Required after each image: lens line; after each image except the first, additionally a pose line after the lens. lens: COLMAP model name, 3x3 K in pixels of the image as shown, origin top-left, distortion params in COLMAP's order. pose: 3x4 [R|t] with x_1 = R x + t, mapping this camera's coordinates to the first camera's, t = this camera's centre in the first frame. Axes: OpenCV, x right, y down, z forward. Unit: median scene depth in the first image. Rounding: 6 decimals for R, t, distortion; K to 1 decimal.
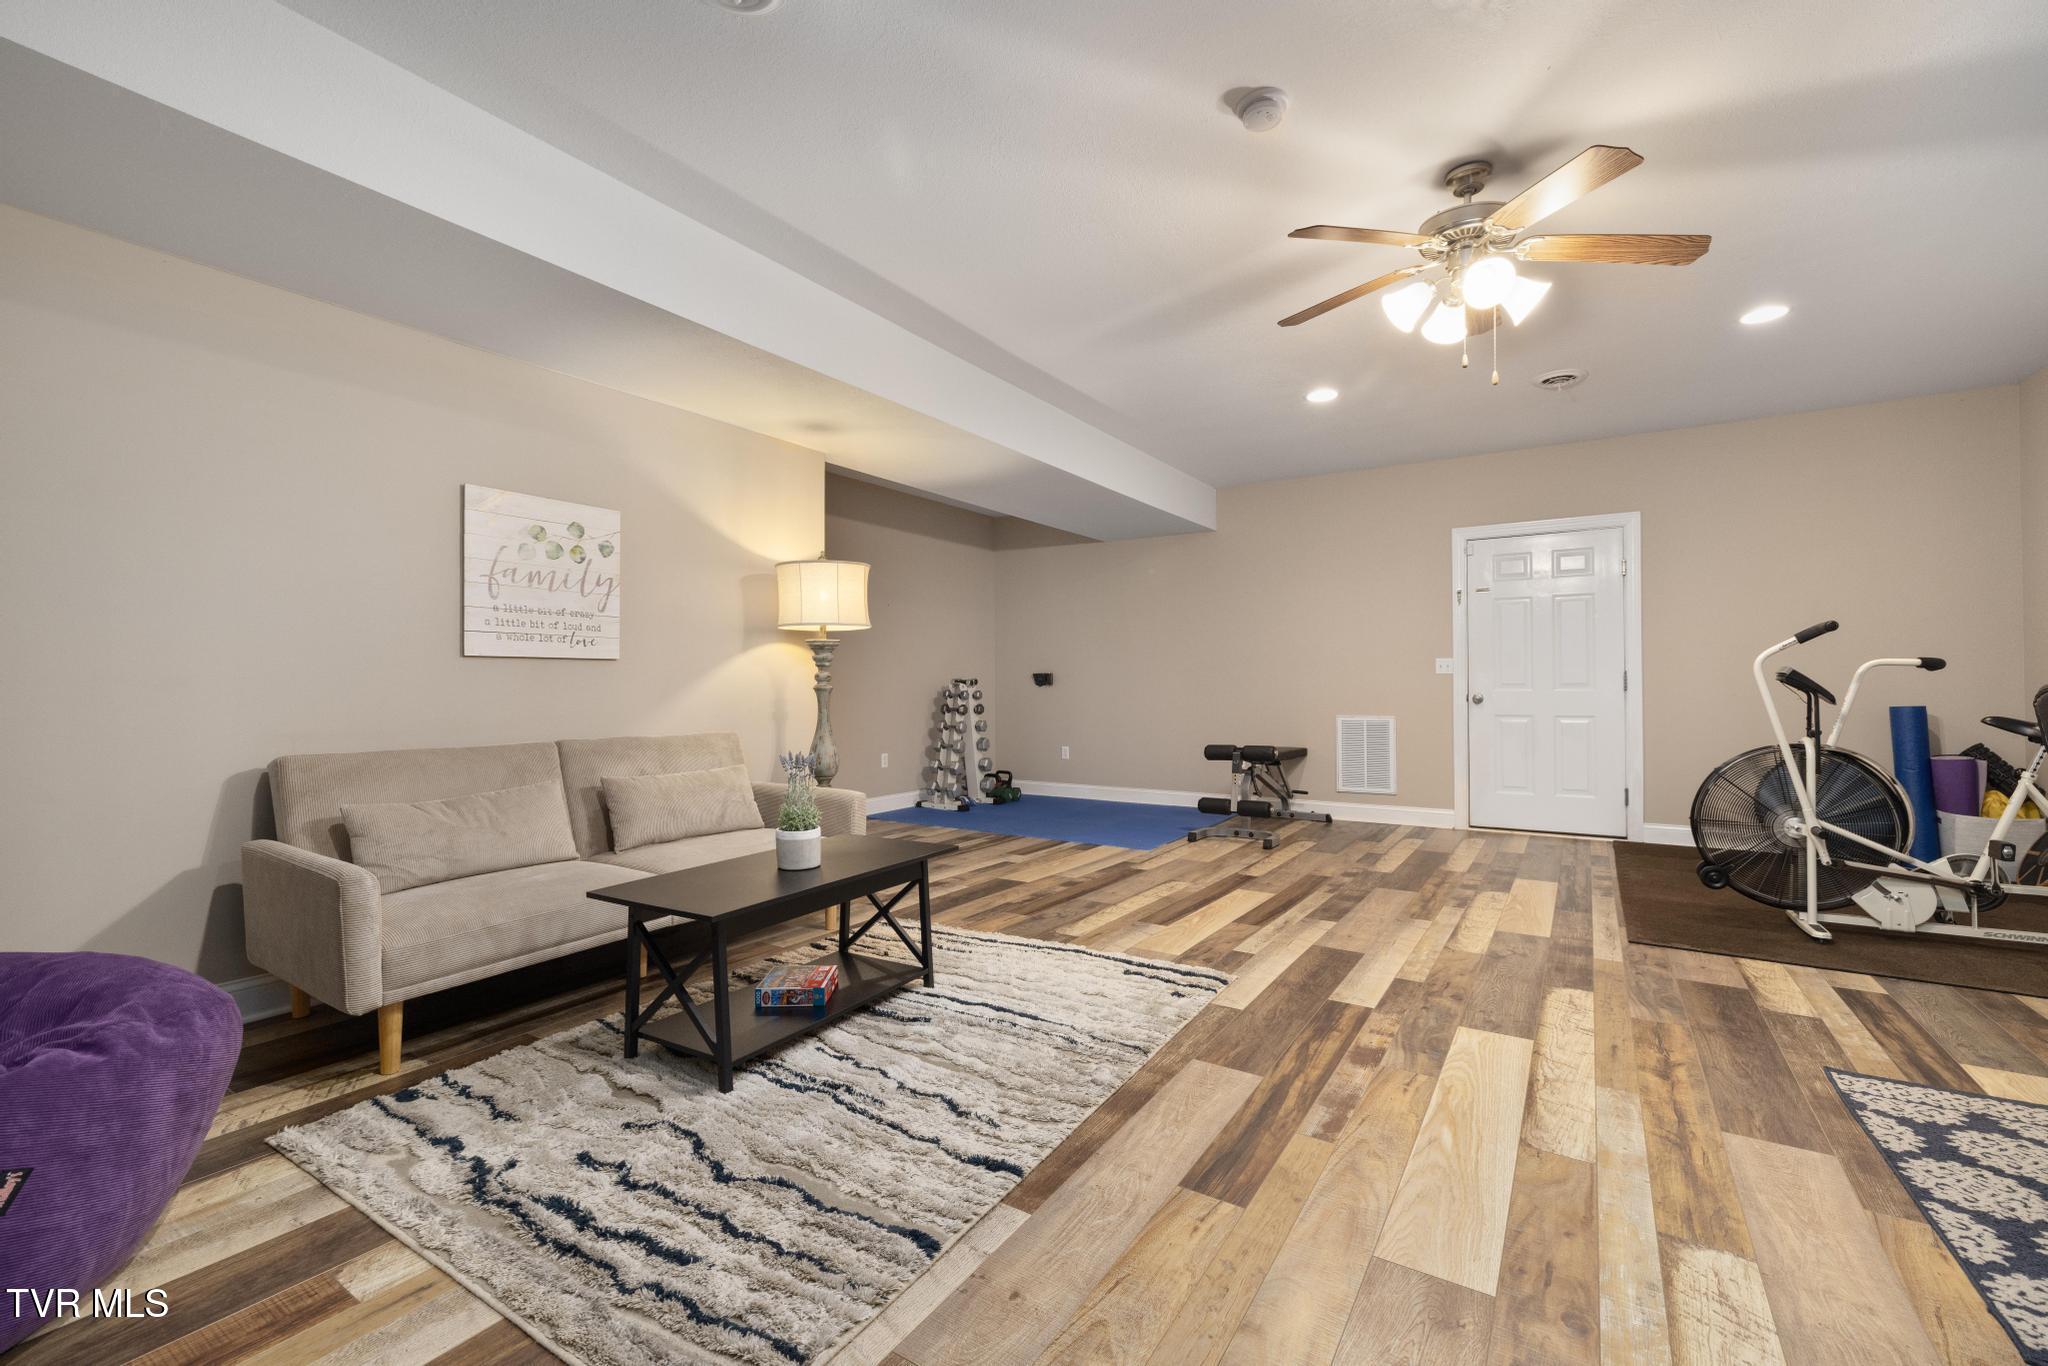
lens RADIAL K [[872.0, 0, 1020.7], [0, 872.0, 682.9], [0, 0, 1]] dist [0.000673, 0.000247]
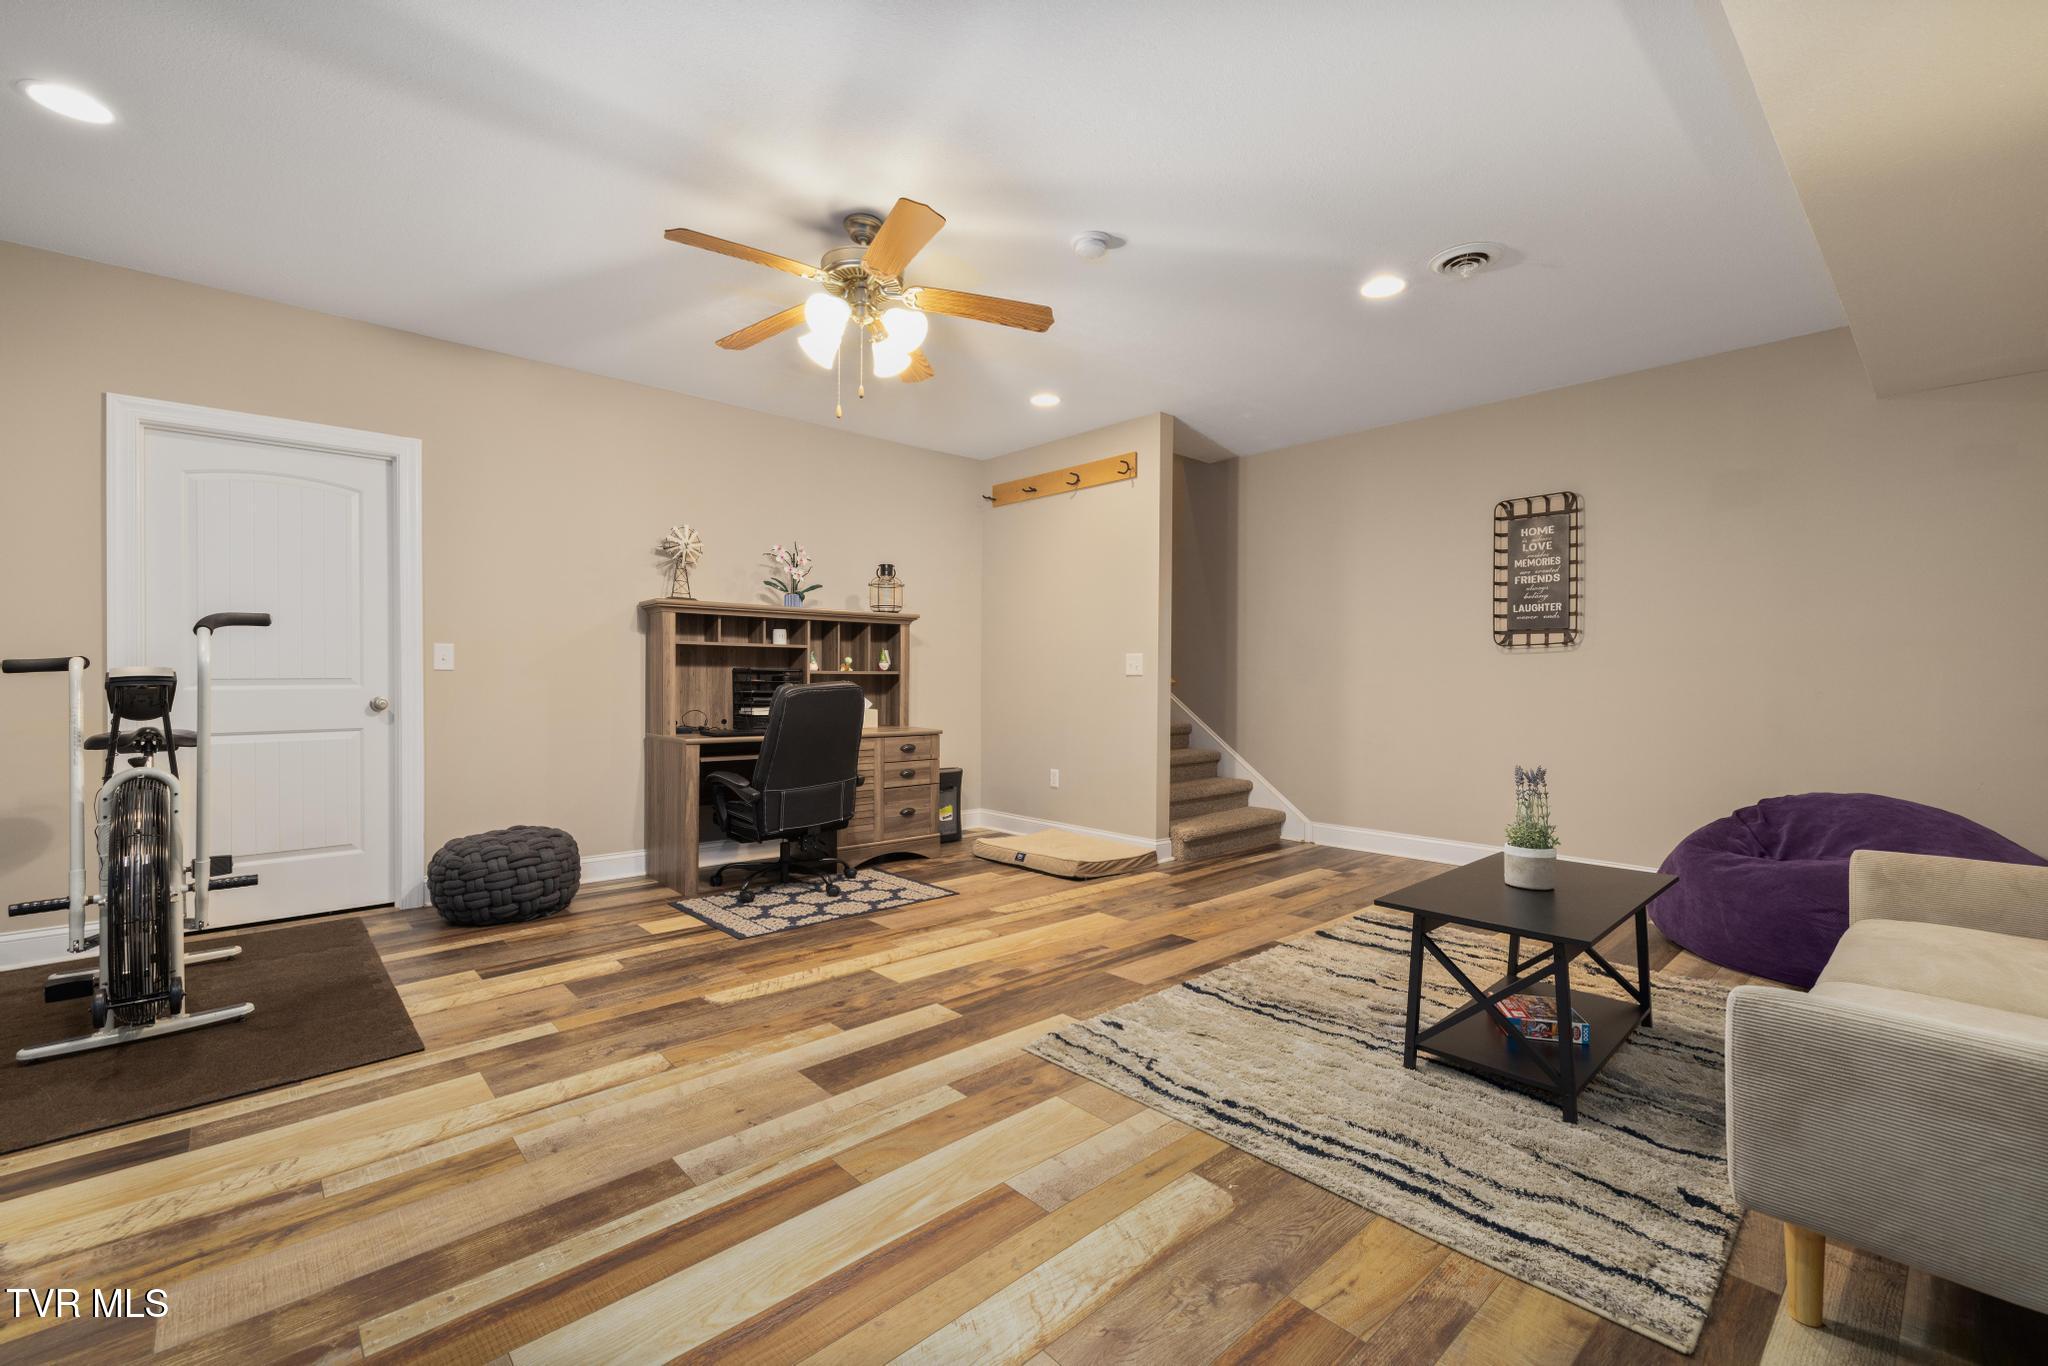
lens RADIAL K [[942.2, 0, 1027.5], [0, 942.2, 677.5], [0, 0, 1]] dist [0.000125, -0.000018]
pose [[-0.972574, -0.002274, 0.232584, 0.043937], [-0.001875, 0.999996, 0.001936, -0.020023], [-0.232588, 0.001447, -0.972574, 2.271221]]
